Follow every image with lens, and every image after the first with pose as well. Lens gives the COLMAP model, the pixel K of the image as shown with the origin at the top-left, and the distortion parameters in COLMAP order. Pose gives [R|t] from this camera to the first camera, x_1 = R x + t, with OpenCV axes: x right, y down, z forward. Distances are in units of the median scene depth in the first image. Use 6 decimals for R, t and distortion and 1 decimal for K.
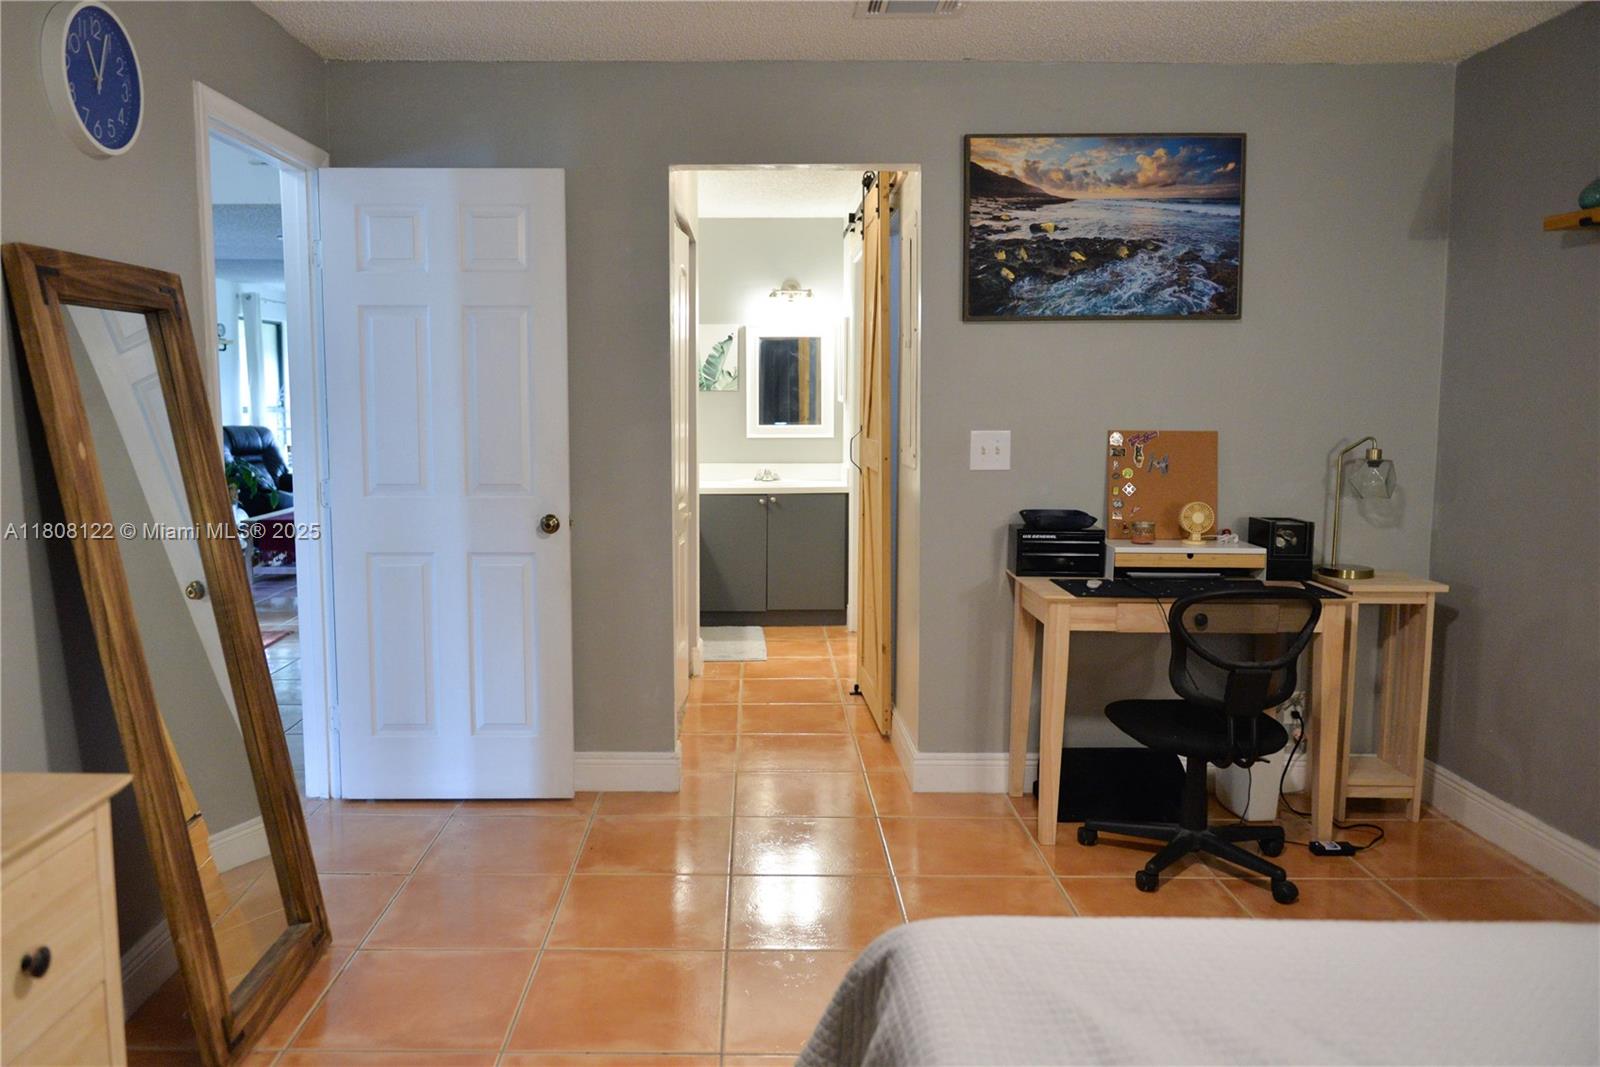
lens RADIAL K [[1124.1, 0, 800.0], [0, 1124.1, 494.7], [0, 0, 1]] dist [-0.003894, -0.005058]
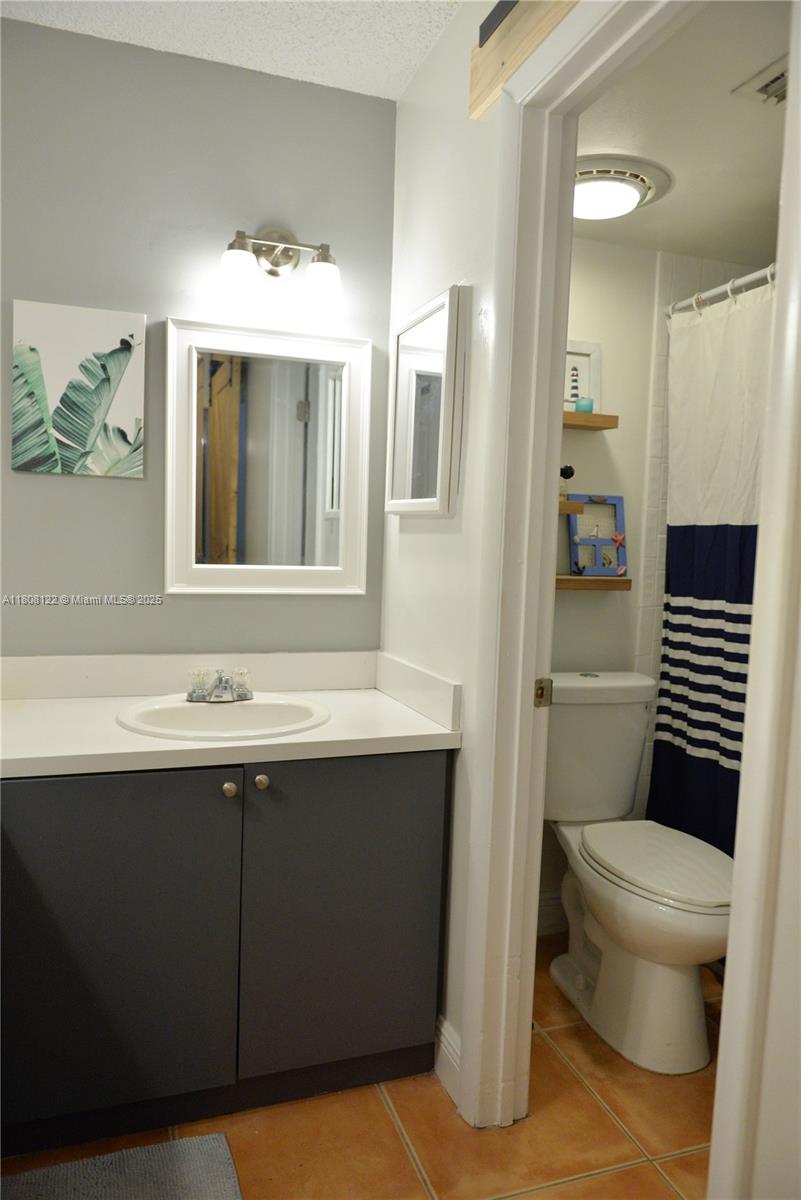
lens RADIAL K [[787.4, 0, 364.1], [0, 787.4, 603.2], [0, 0, 1]] dist [-0.010749, -0.002492]
pose [[0.961012, 0.005759, 0.276447, -0.057259], [-0.005415, 0.999983, -0.002008, -0.047232], [-0.276454, 0.000433, 0.961027, 0.705980]]
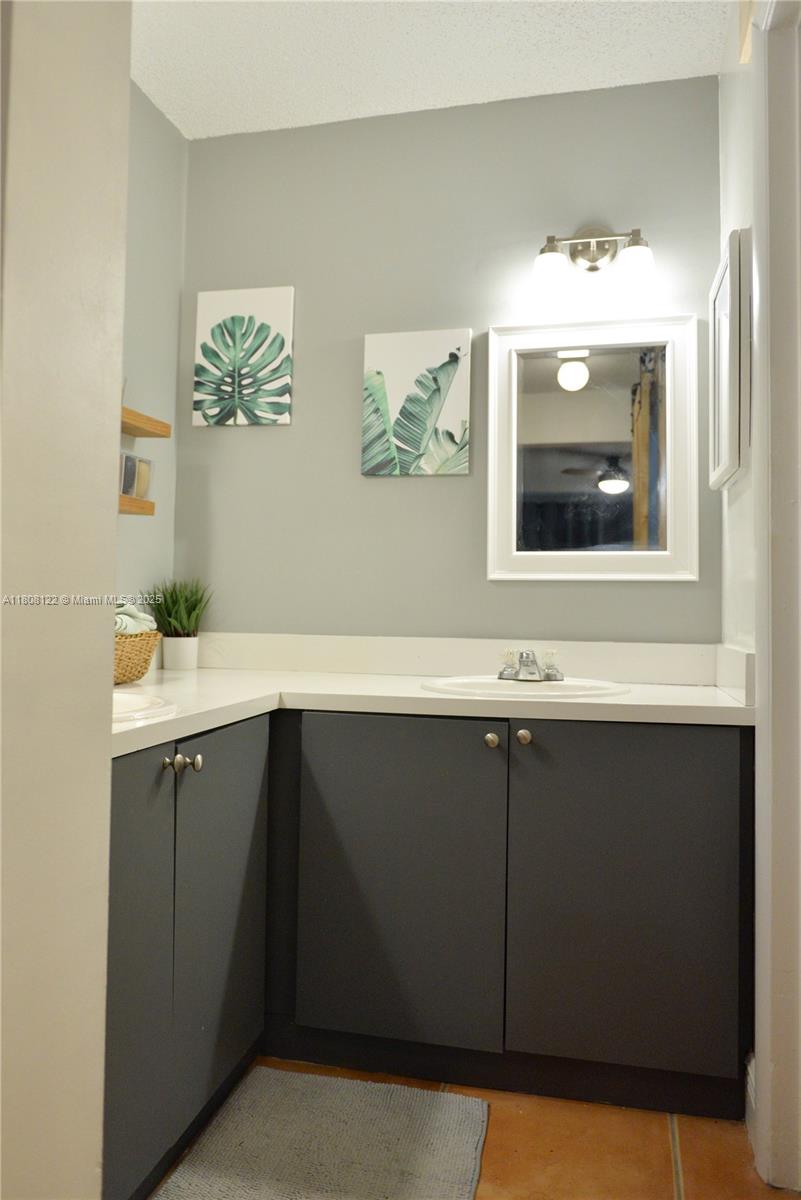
lens RADIAL K [[863.2, 0, 401.0], [0, 863.2, 575.9], [0, 0, 1]] dist [-0.004905, -0.008808]
pose [[0.961277, 0.001167, -0.275582, 0.012898], [-0.036027, 0.991941, -0.121471, -0.010333], [0.273220, 0.126696, 0.953572, 0.675620]]
